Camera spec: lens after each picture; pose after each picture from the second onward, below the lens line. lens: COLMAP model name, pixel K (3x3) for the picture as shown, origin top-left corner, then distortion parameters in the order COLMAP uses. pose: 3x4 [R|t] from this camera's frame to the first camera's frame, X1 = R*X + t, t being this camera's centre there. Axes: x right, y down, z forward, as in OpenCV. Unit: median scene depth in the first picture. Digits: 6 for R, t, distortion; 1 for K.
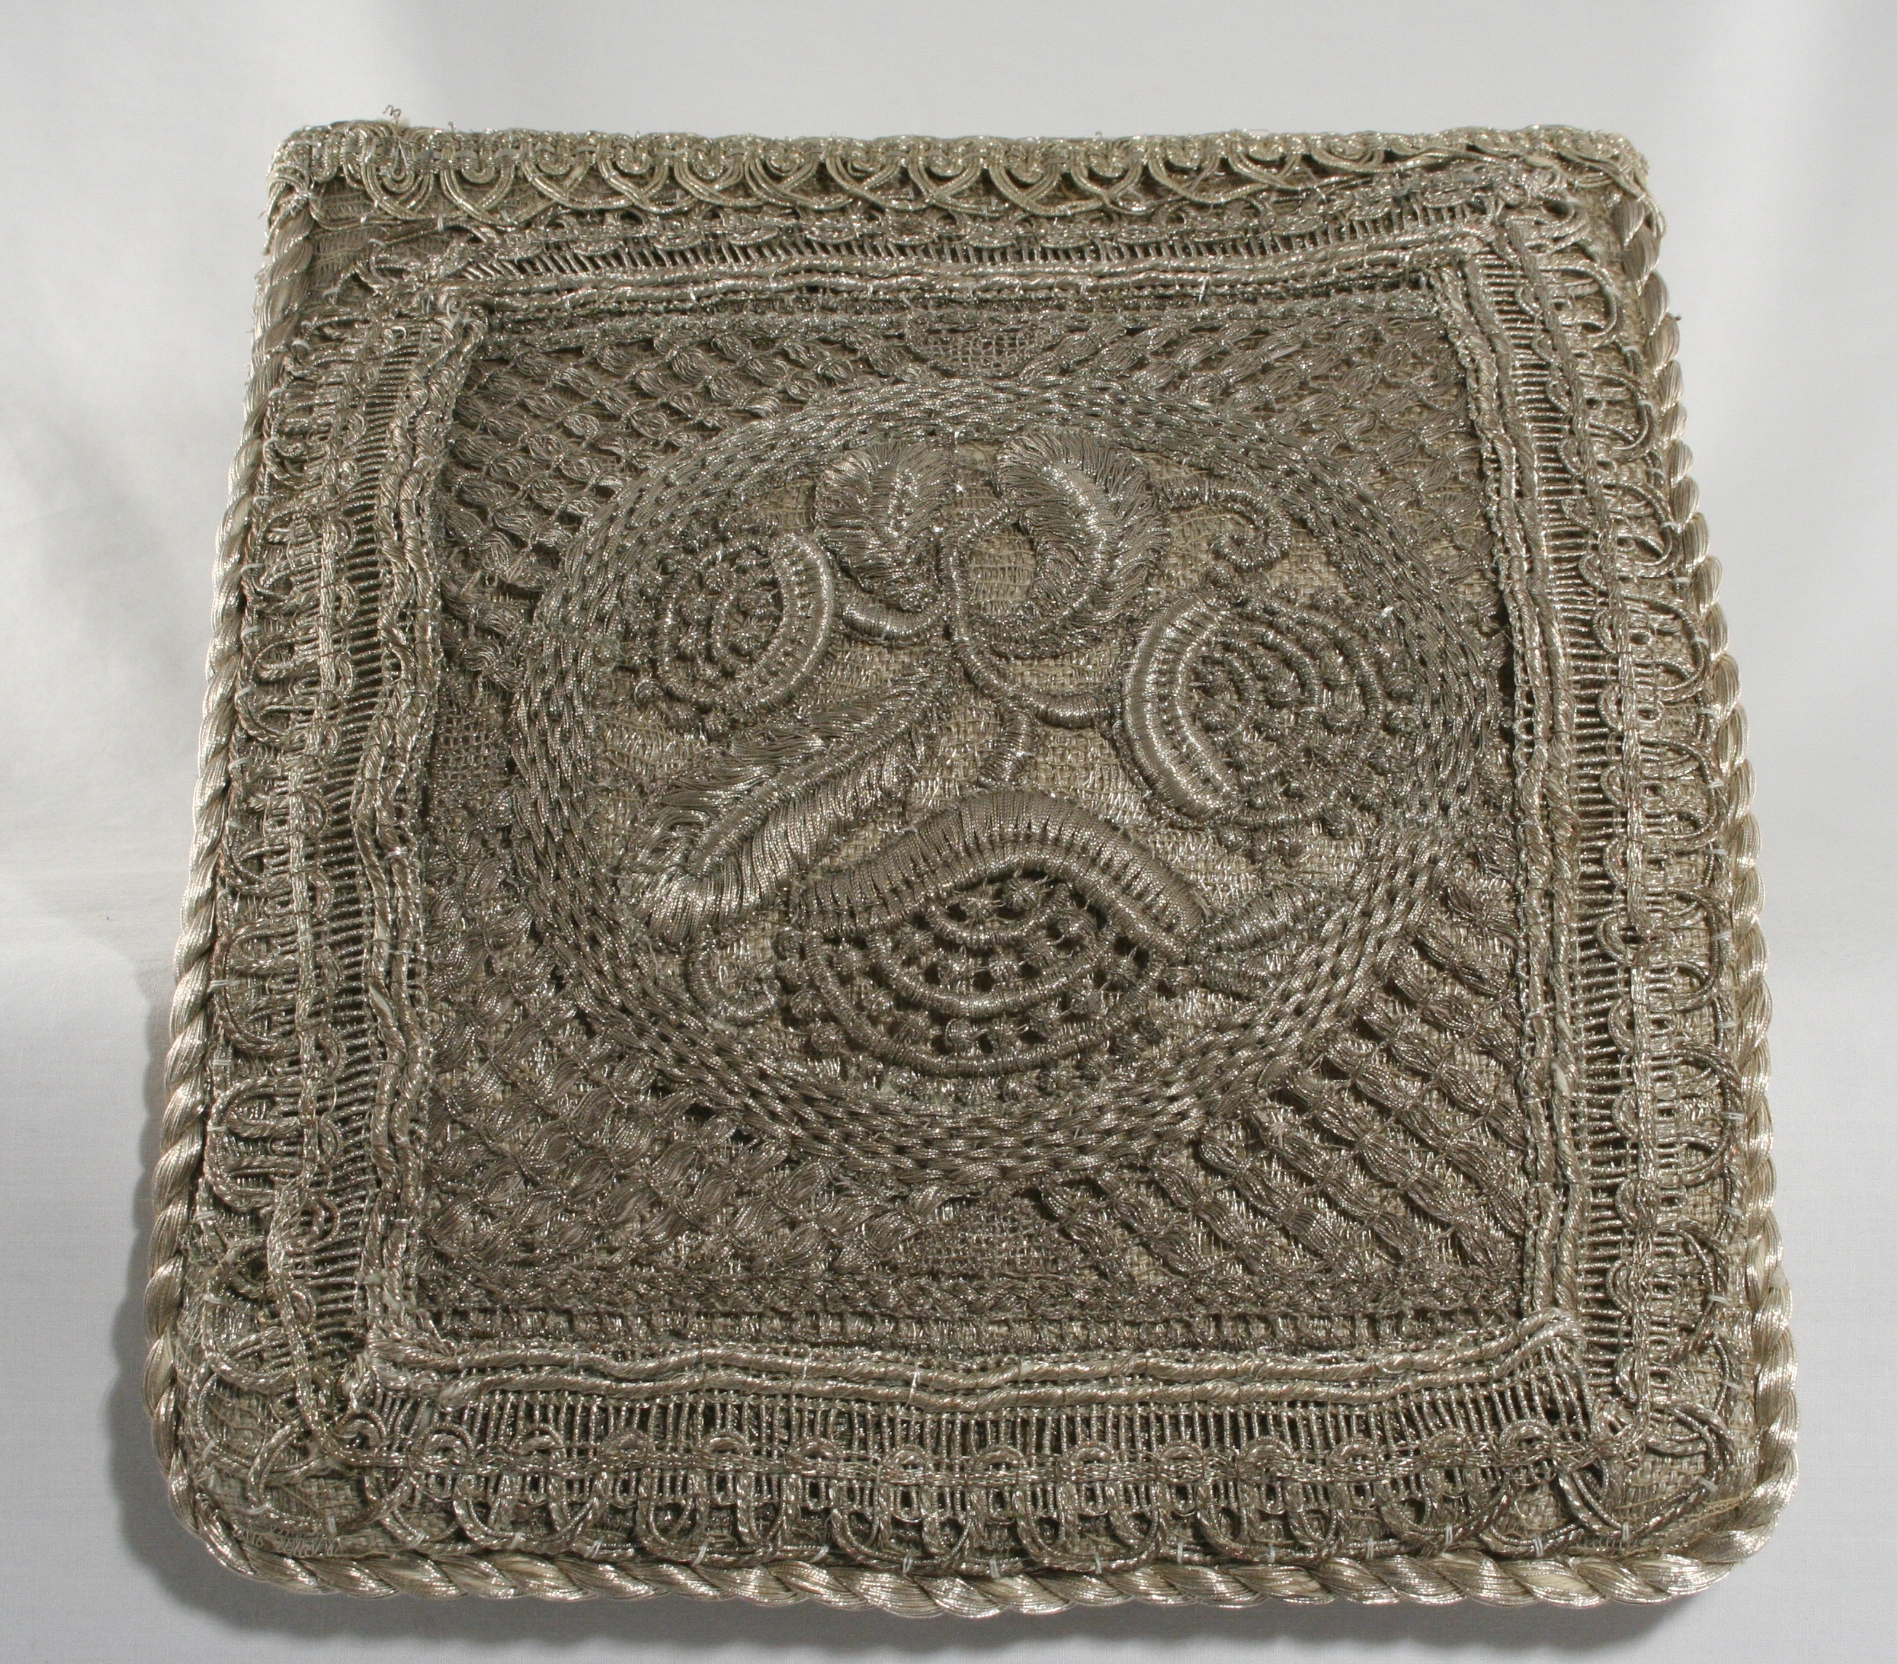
lens RADIAL K [[2259.1, 0, 948.5], [0, 2259.1, 832.0], [0, 0, 1]] dist [-0.109944, 0.180105]
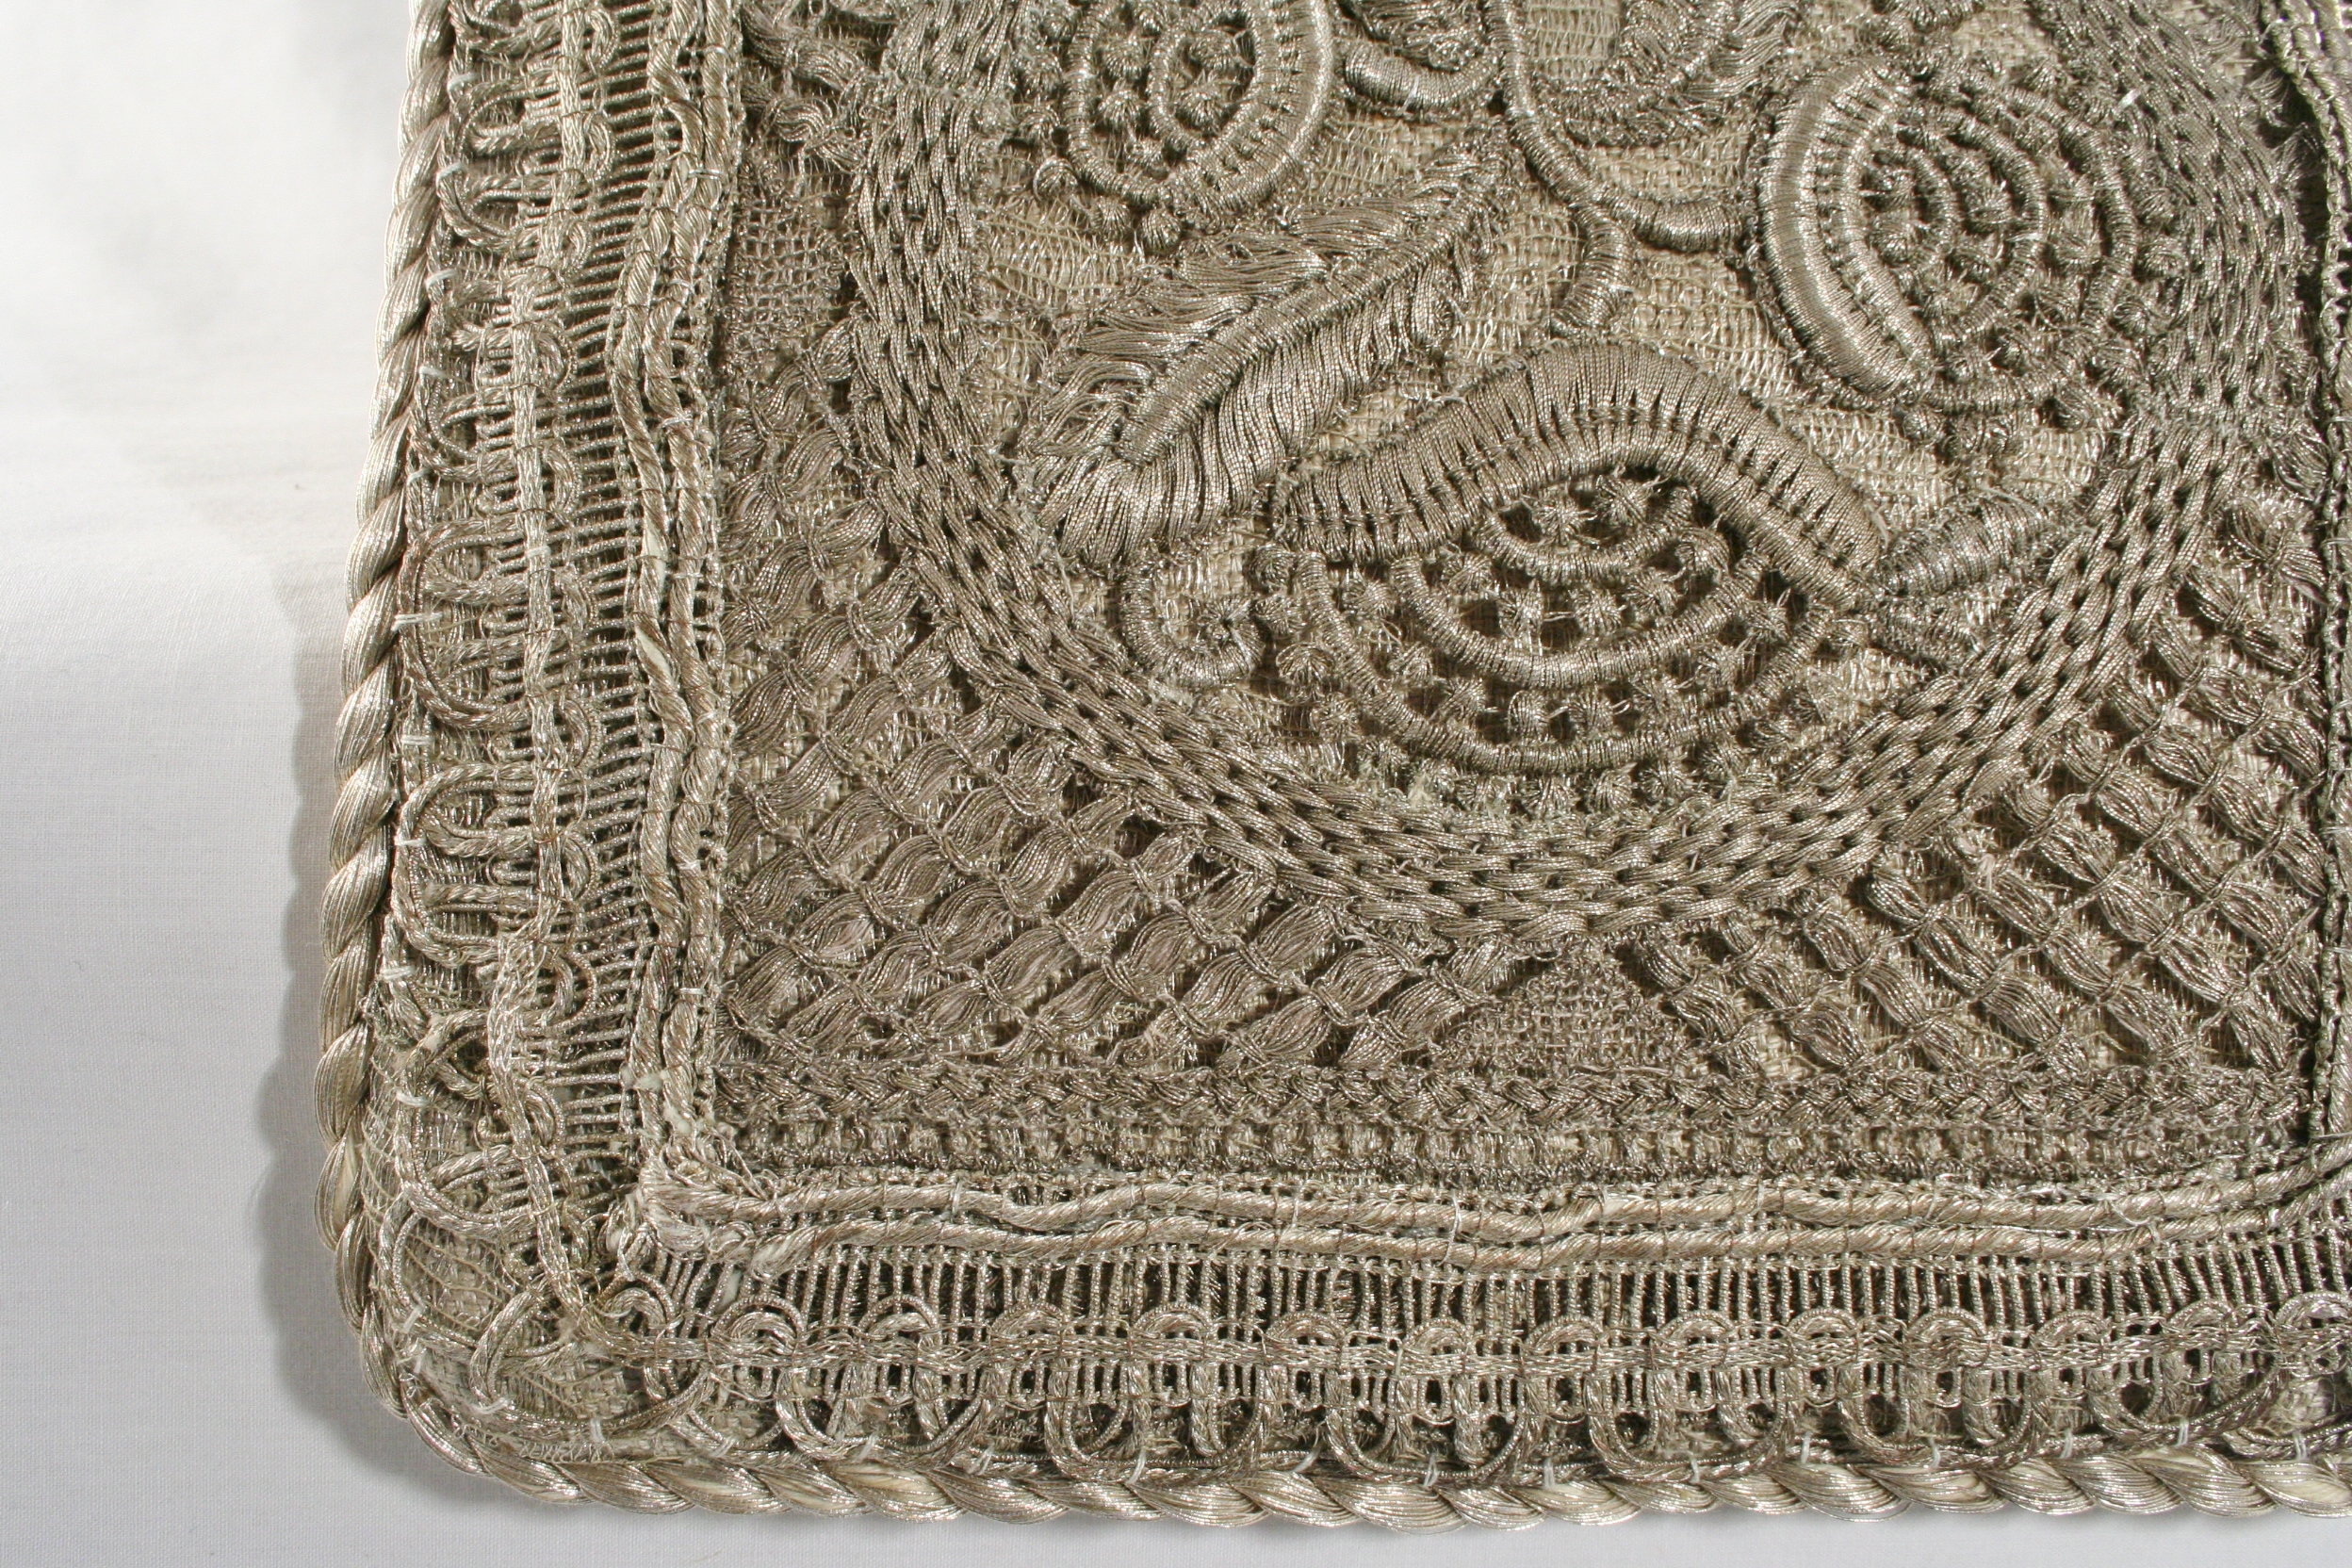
lens RADIAL K [[2293.2, 0, 1271.8], [0, 2293.2, 789.4], [0, 0, 1]] dist [-0.171026, 0.258935]
pose [[0.999676, 0.024670, 0.006284, -0.074505], [-0.025401, 0.983081, 0.181400, -0.008702], [-0.001703, -0.181500, 0.983389, 0.335772]]
